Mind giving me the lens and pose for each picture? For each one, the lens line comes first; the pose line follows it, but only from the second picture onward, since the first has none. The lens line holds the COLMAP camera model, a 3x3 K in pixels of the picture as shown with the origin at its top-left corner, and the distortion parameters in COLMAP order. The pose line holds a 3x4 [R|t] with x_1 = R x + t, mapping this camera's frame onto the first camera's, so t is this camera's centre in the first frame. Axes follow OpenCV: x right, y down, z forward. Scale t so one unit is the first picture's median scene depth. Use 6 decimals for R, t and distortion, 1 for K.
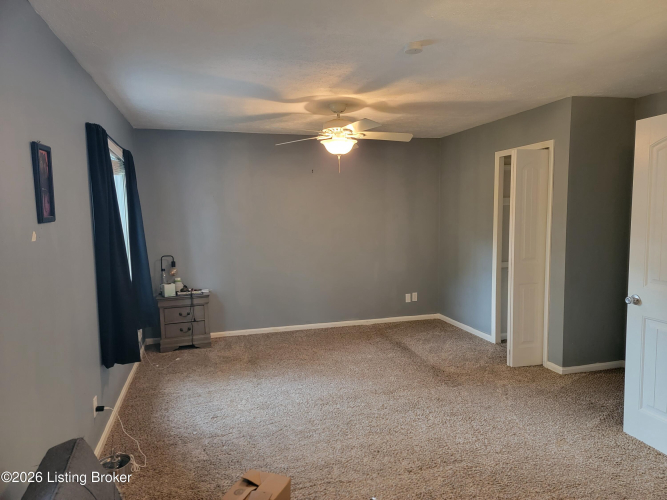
lens RADIAL K [[463.6, 0, 333.8], [0, 463.6, 249.5], [0, 0, 1]] dist [0.053834, -0.004344]
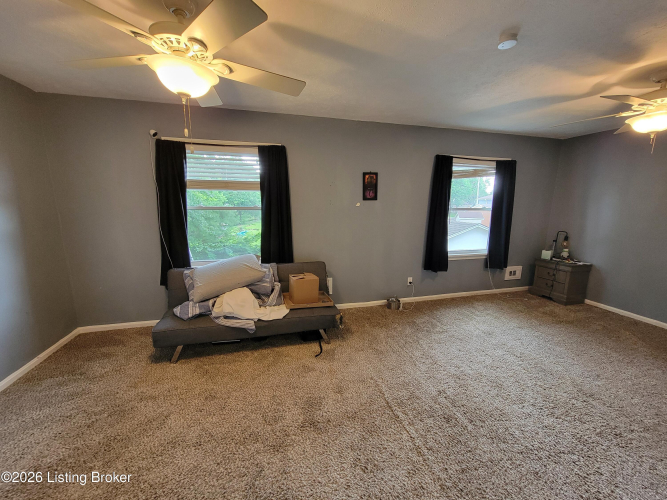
lens RADIAL K [[270.3, 0, 332.5], [0, 270.3, 250.2], [0, 0, 1]] dist [0.000329, -0.000006]
pose [[-0.027299, 0.192881, -0.980842, 0.472988], [-0.086097, 0.977108, 0.194543, -0.031178], [0.995913, 0.089759, -0.010068, 0.360076]]
